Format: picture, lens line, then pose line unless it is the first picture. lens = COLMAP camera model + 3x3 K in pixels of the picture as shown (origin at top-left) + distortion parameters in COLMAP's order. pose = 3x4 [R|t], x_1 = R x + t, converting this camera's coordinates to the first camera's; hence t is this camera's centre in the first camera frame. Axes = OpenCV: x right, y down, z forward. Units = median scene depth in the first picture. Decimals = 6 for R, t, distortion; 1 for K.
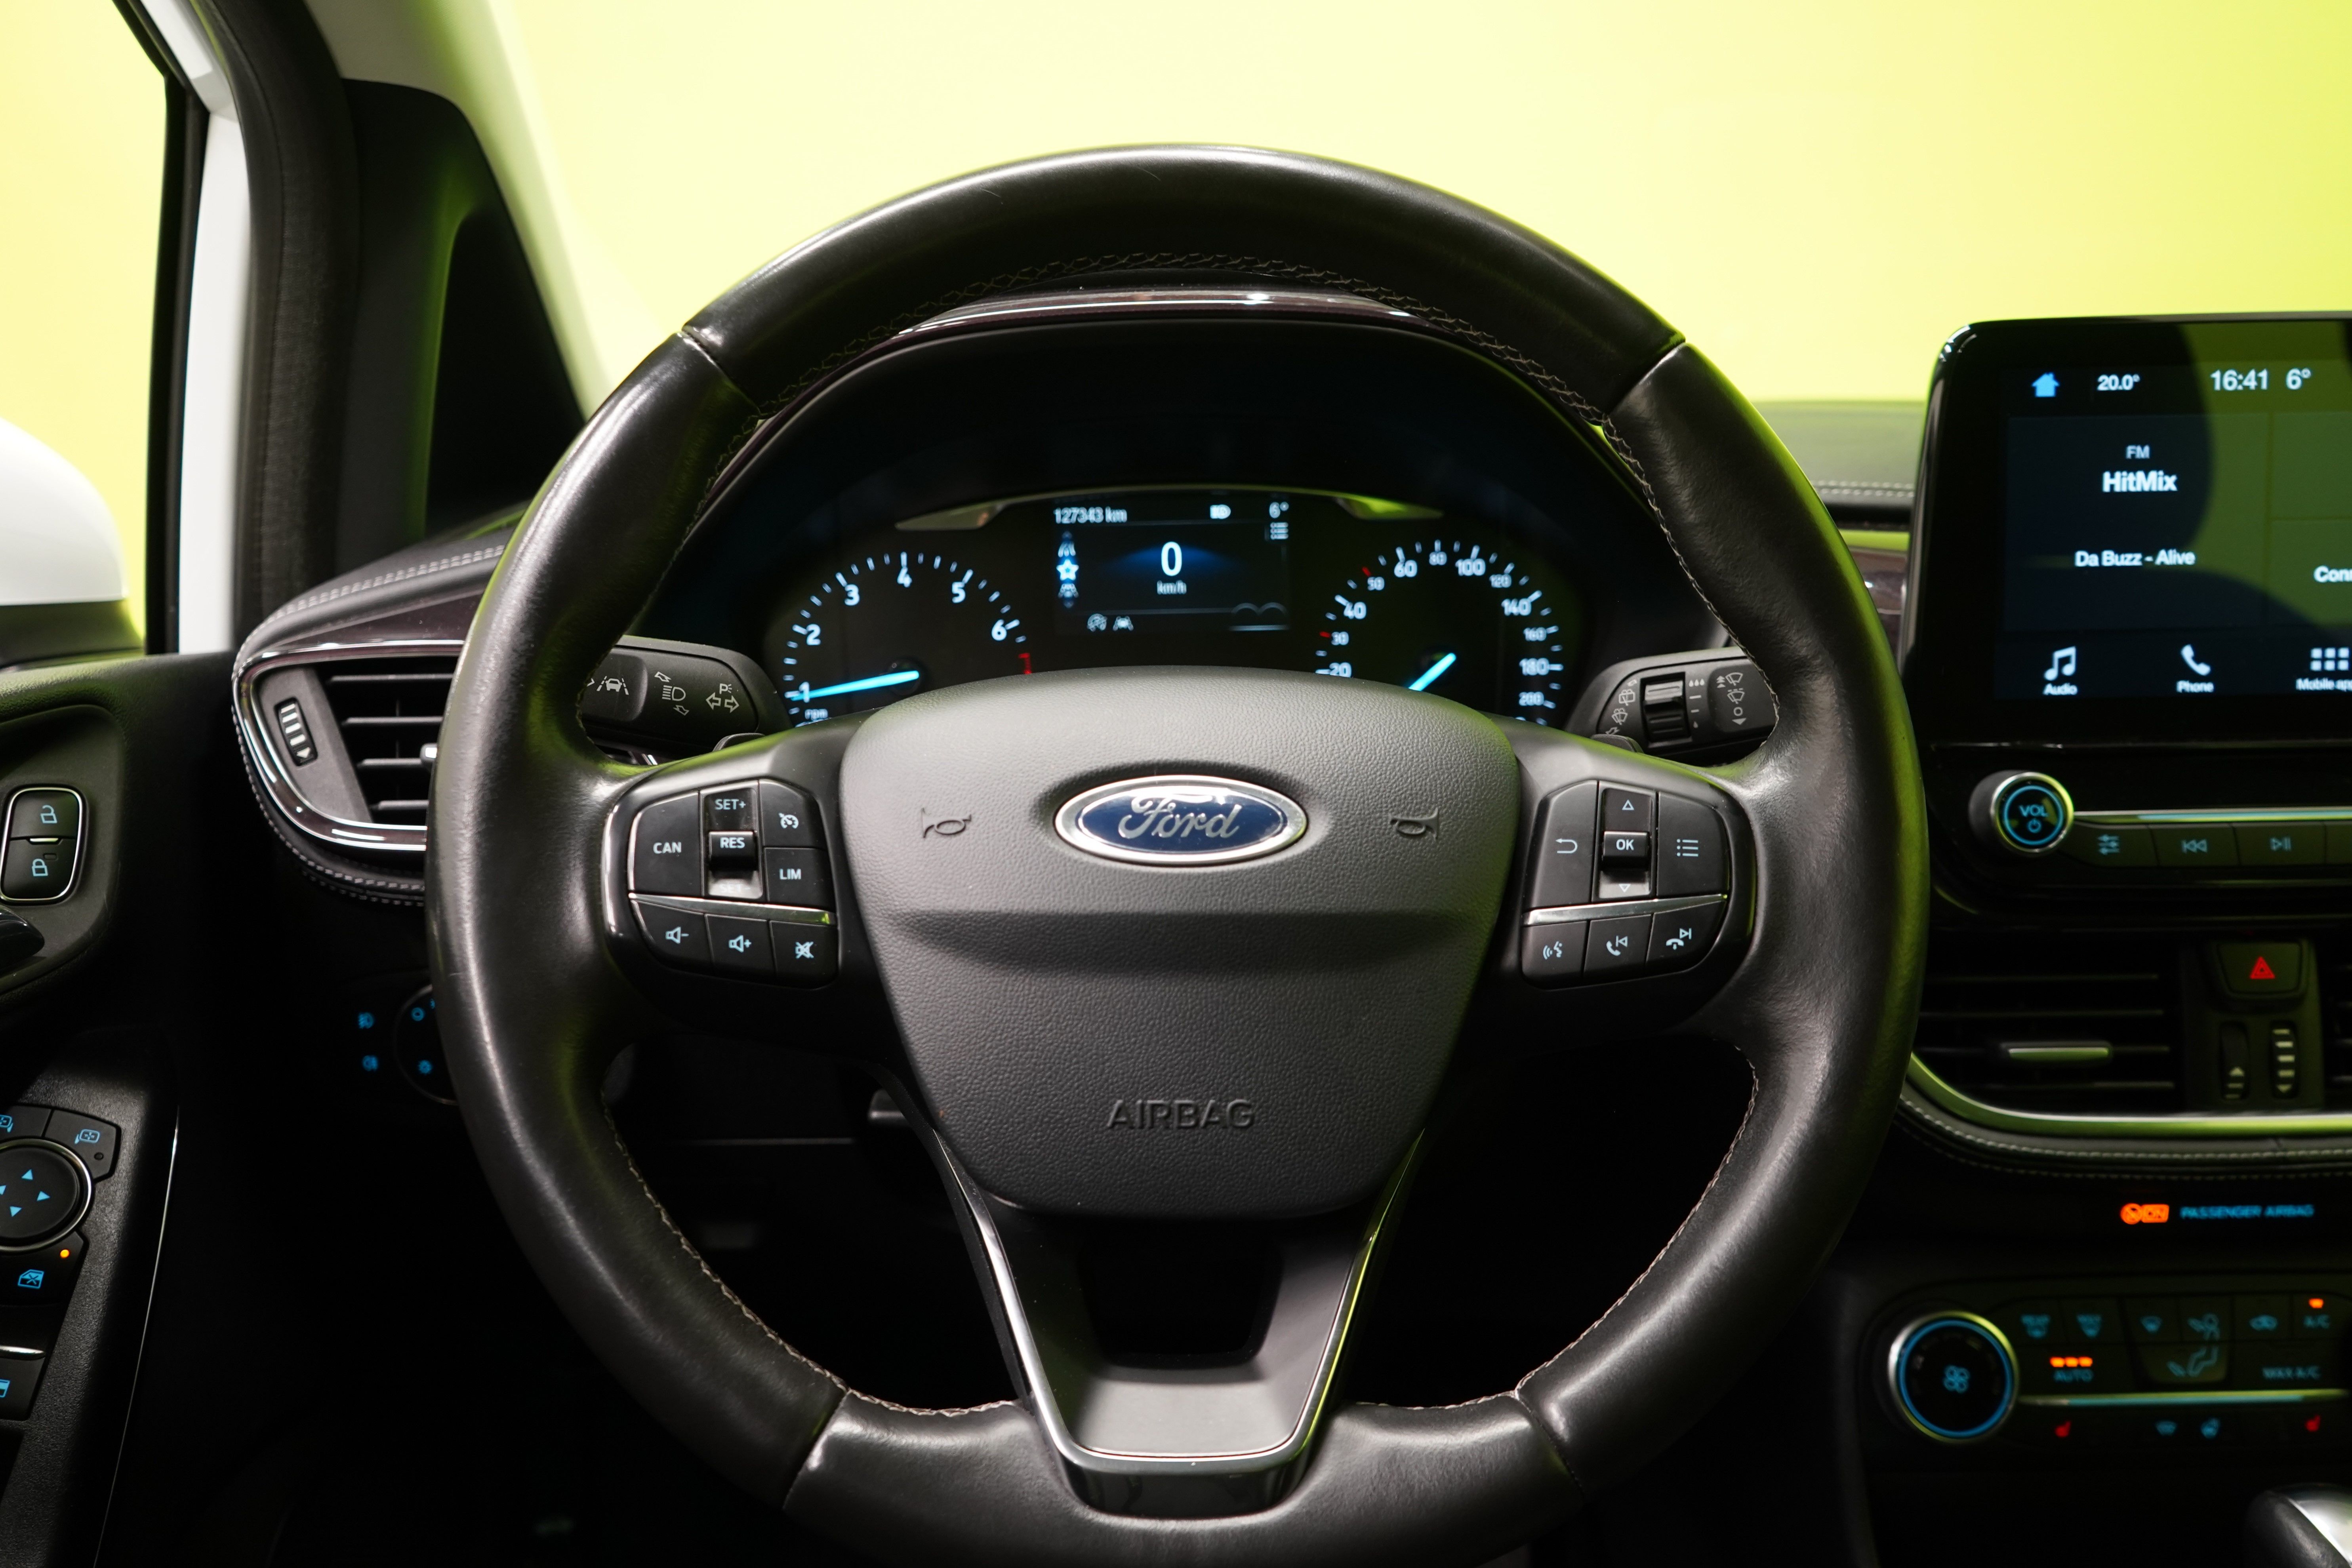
lens RADIAL K [[1908.1, 0, 1176.0], [0, 1908.1, 784.0], [0, 0, 1]] dist [-0.019486, 0.007605]
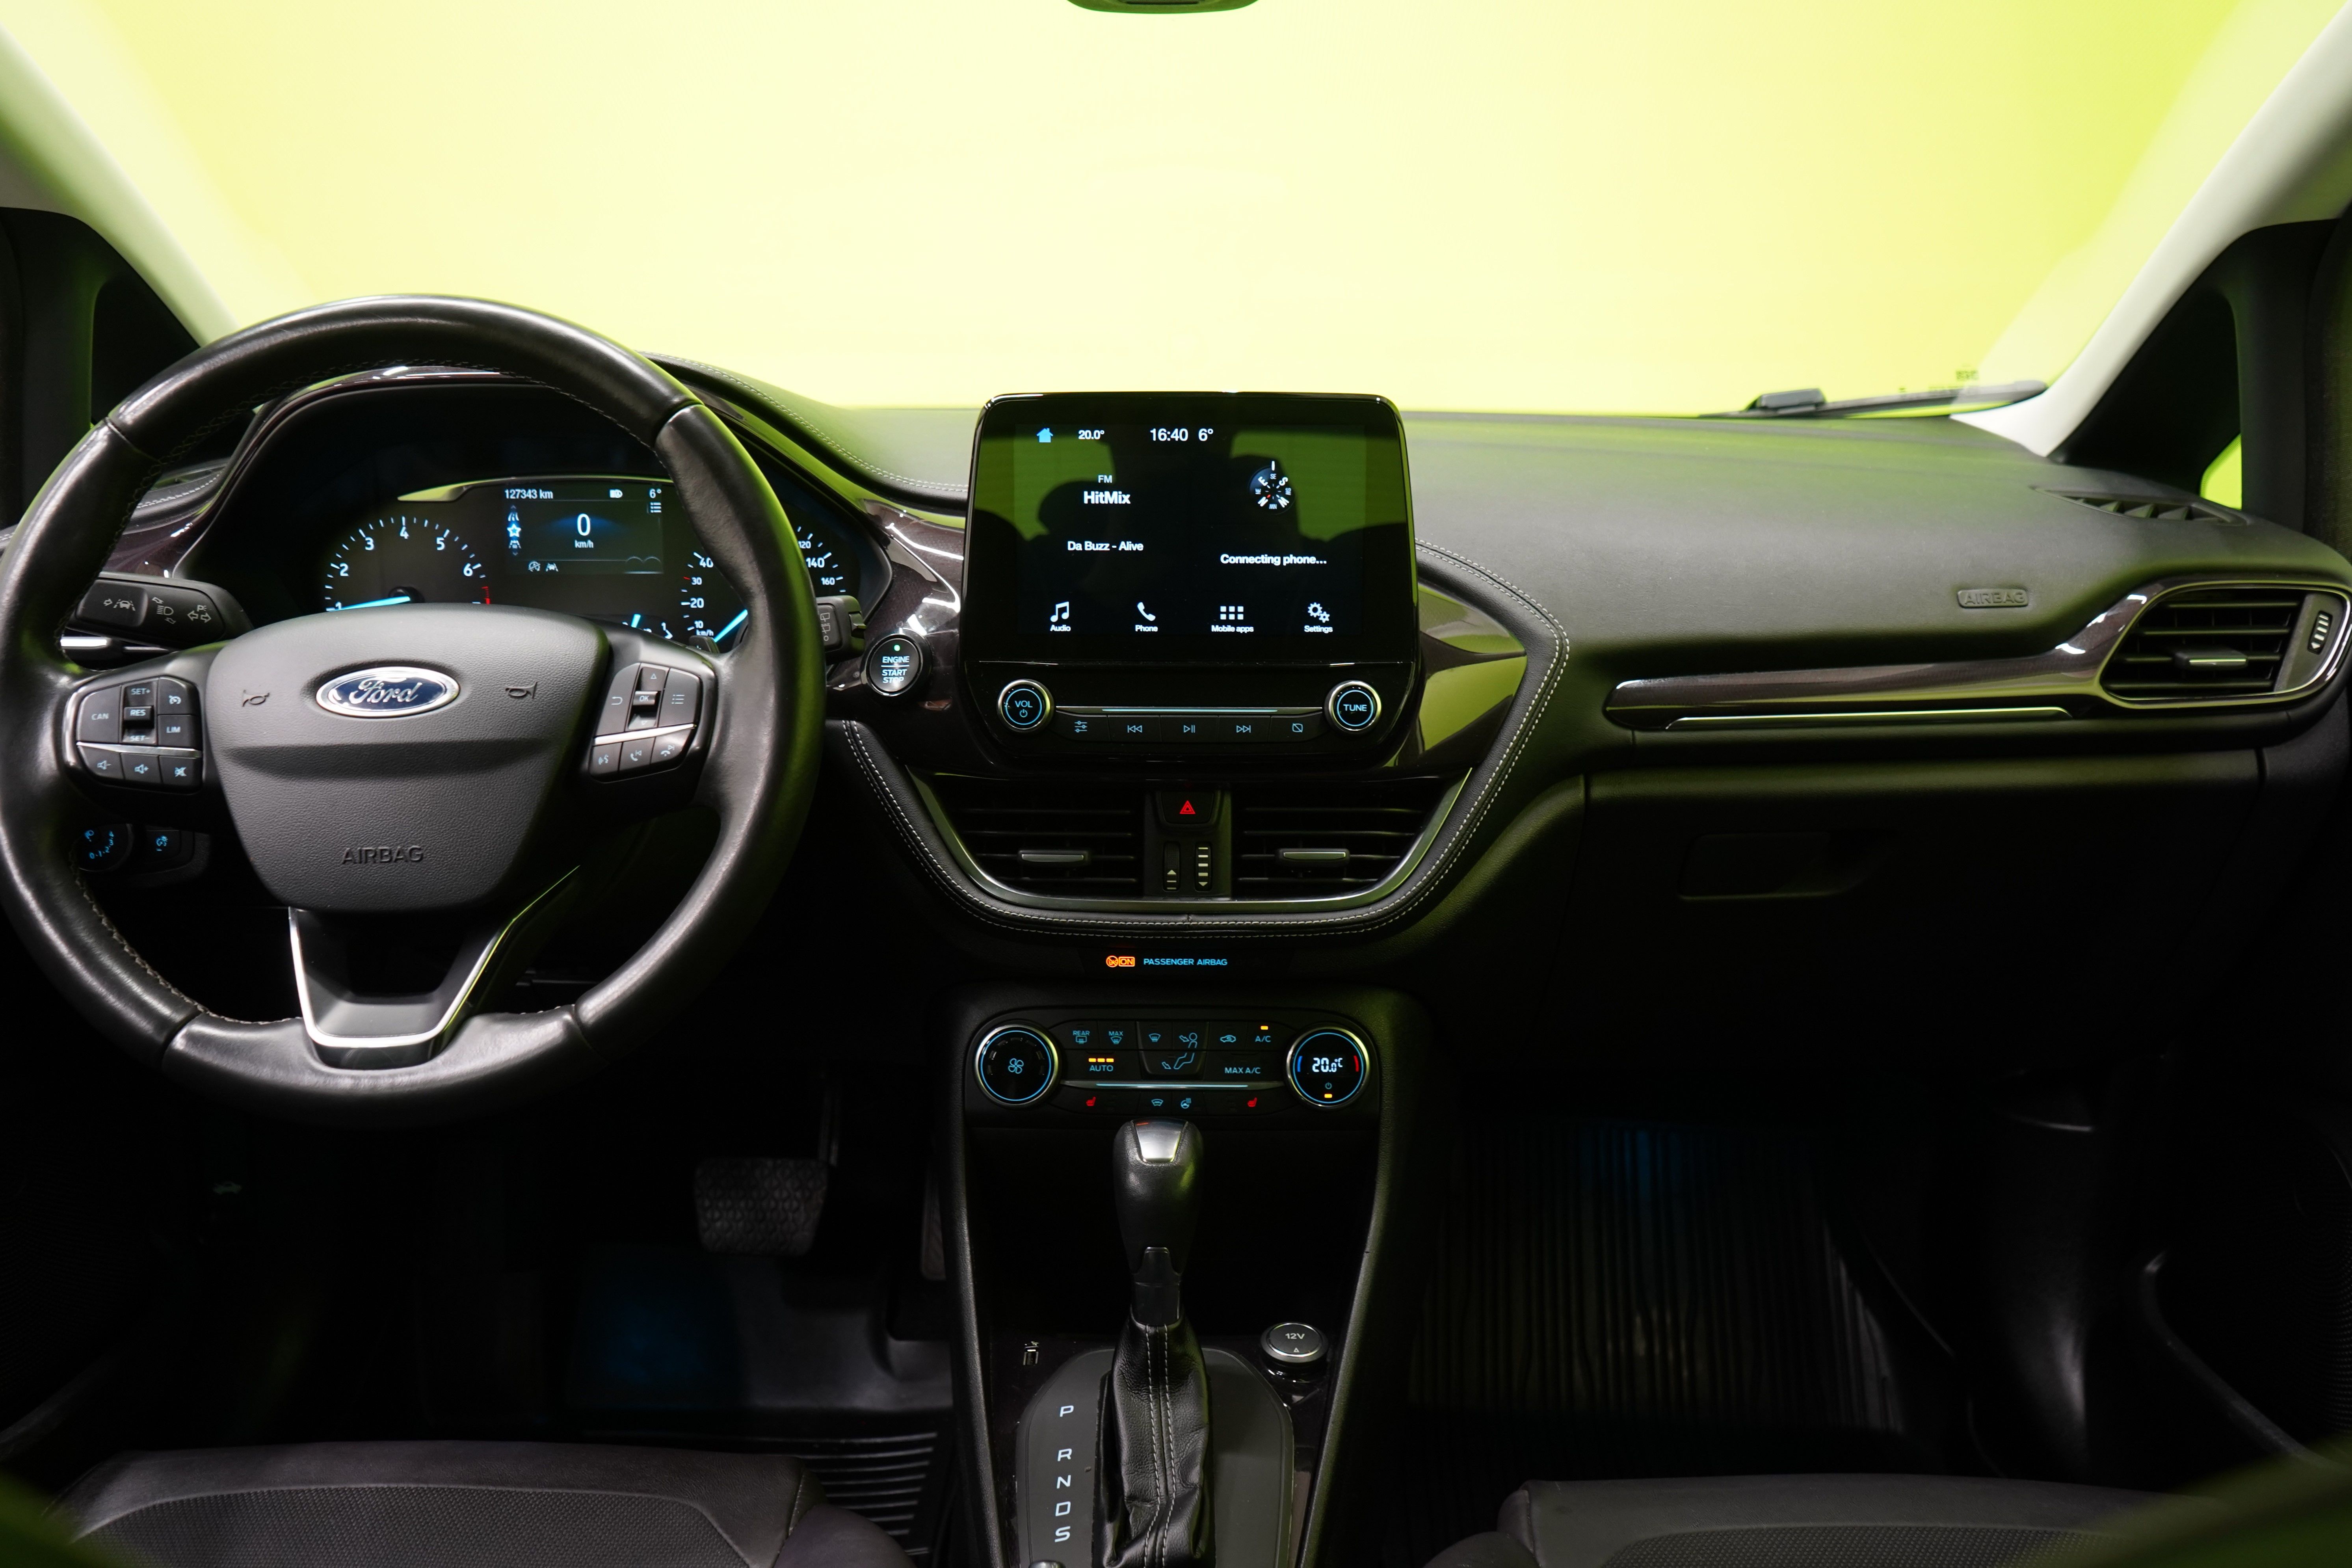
lens RADIAL K [[1858.3, 0, 1176.0], [0, 1858.3, 784.0], [0, 0, 1]] dist [-0.011224, 0.003392]
pose [[0.999666, 0.025343, -0.005126, 0.539097], [-0.025054, 0.998424, 0.050220, -0.000213], [0.006391, -0.050075, 0.998725, -0.518326]]
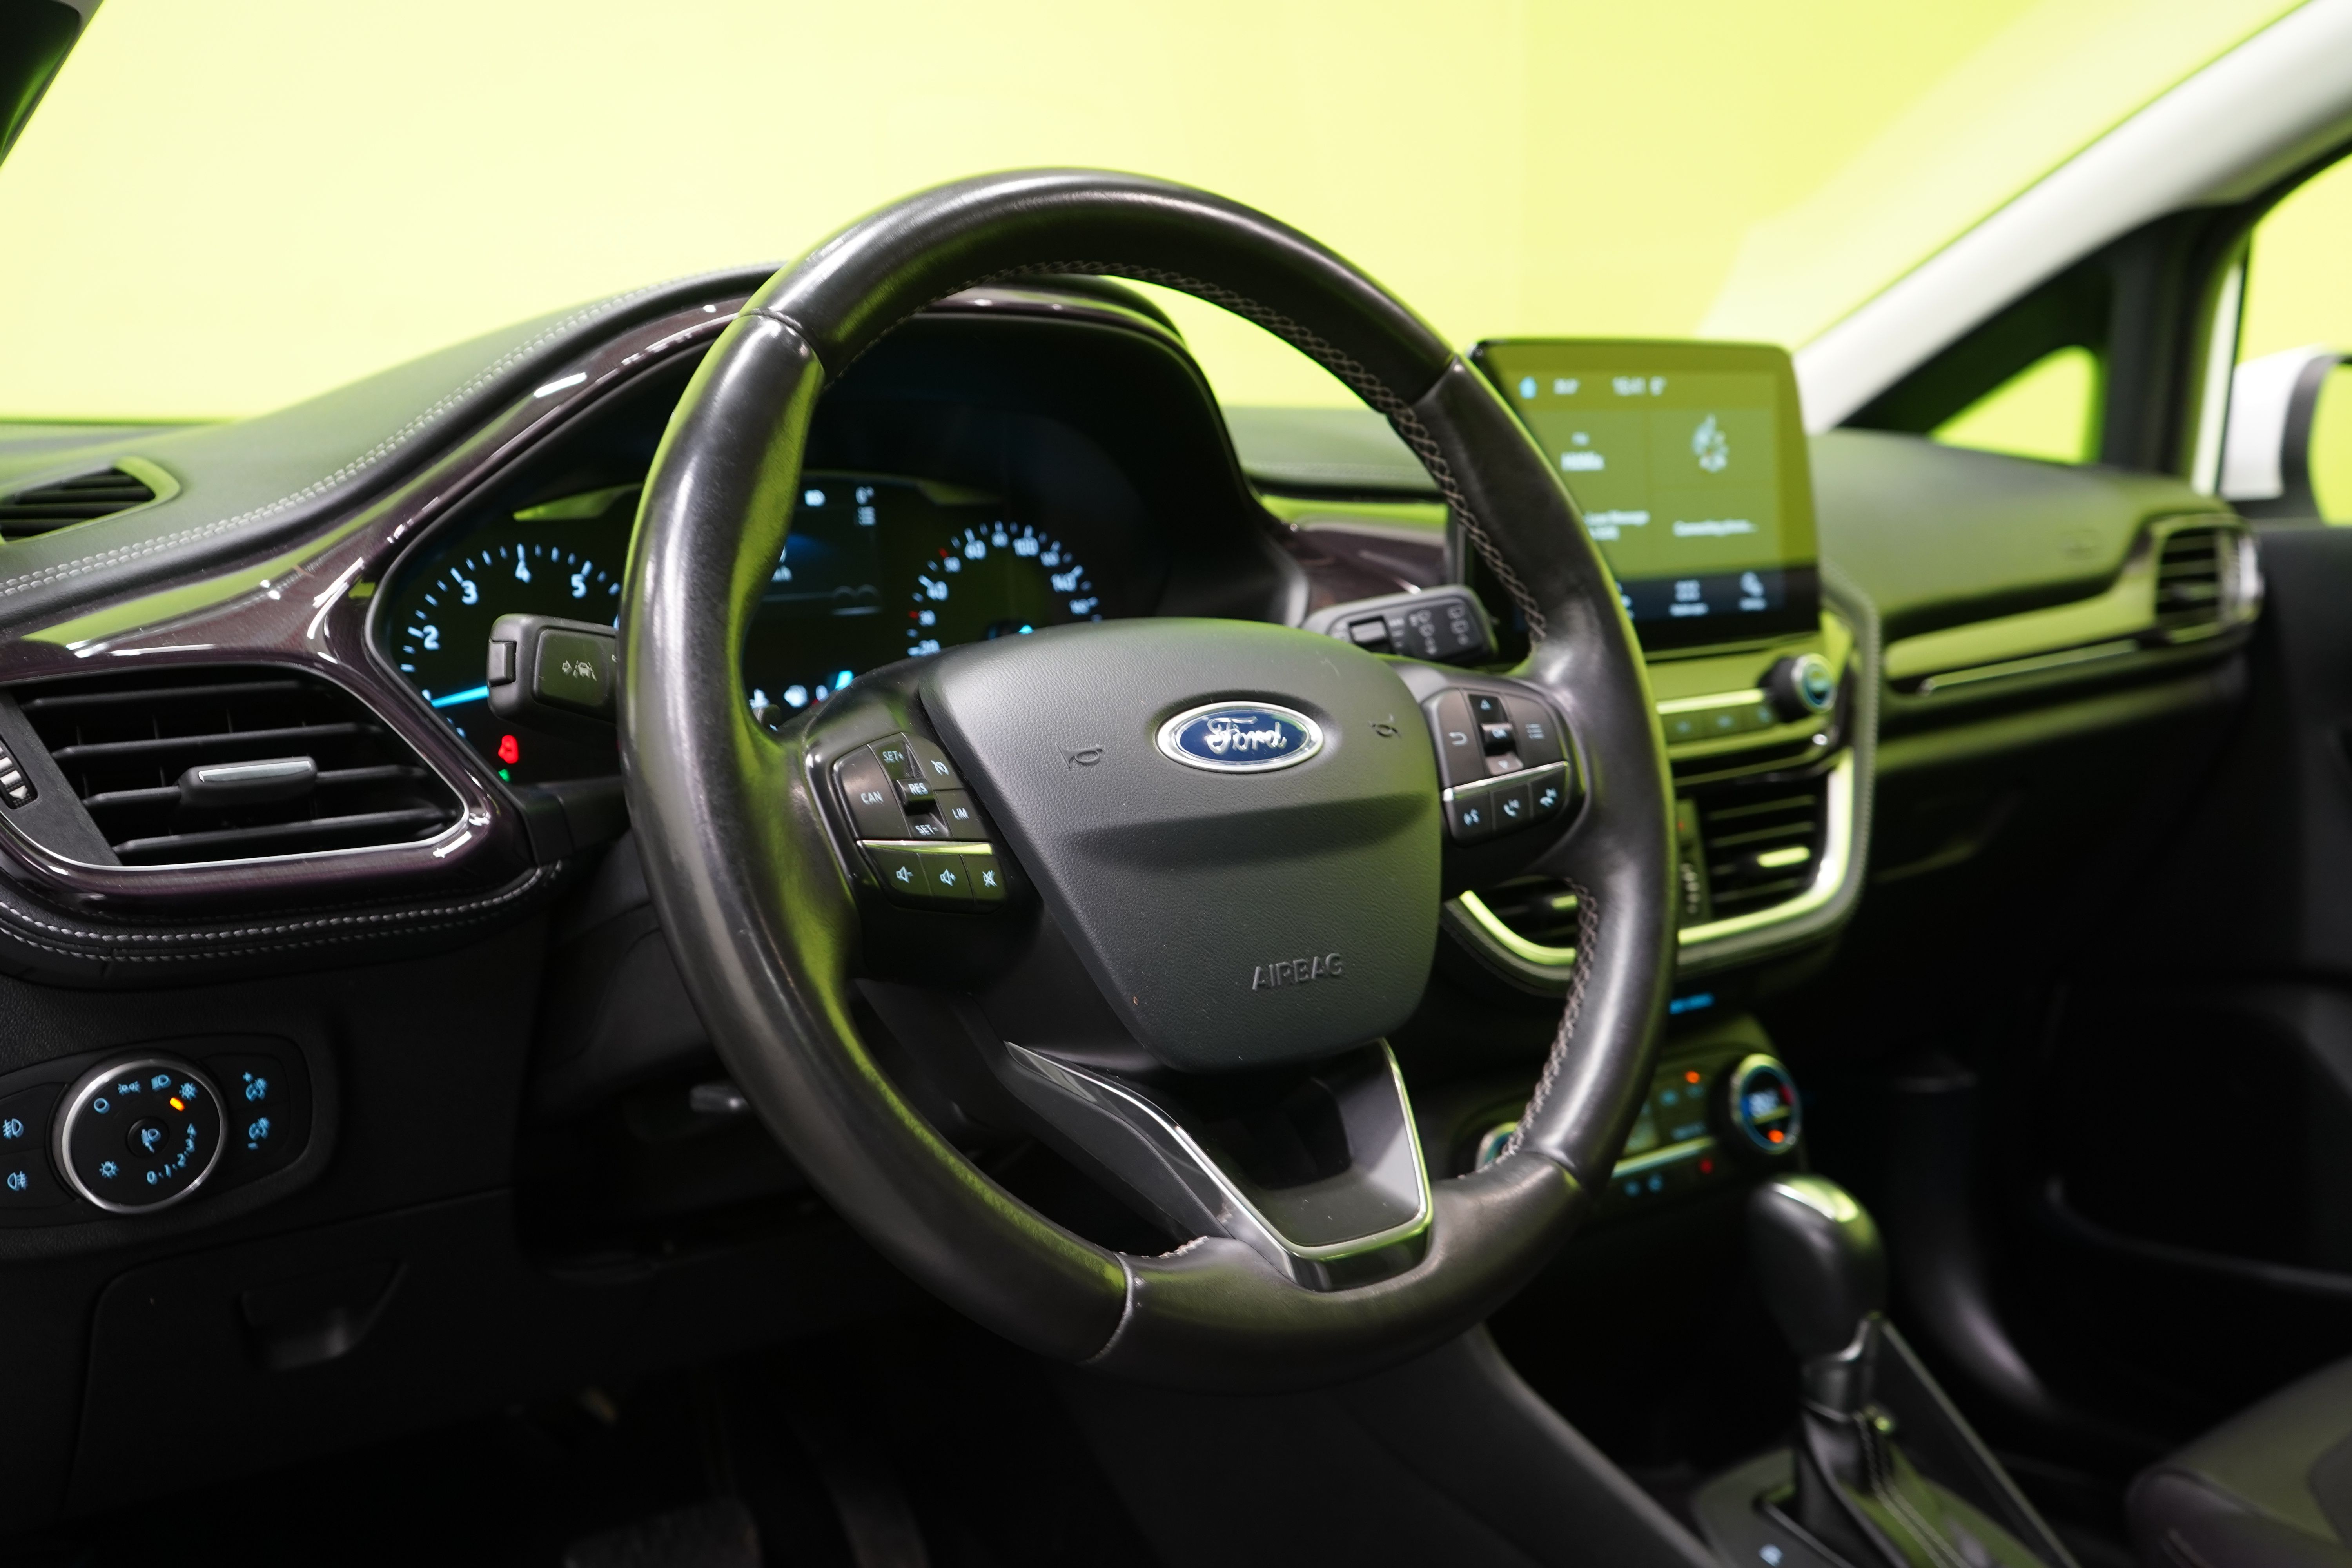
lens RADIAL K [[2344.1, 0, 1176.0], [0, 2344.1, 784.0], [0, 0, 1]] dist [0.000215, 0.012533]
pose [[0.793109, -0.083532, 0.603325, -0.668612], [0.104715, 0.994502, 0.000036, 0.031780], [-0.600011, 0.063149, 0.797496, -0.108380]]
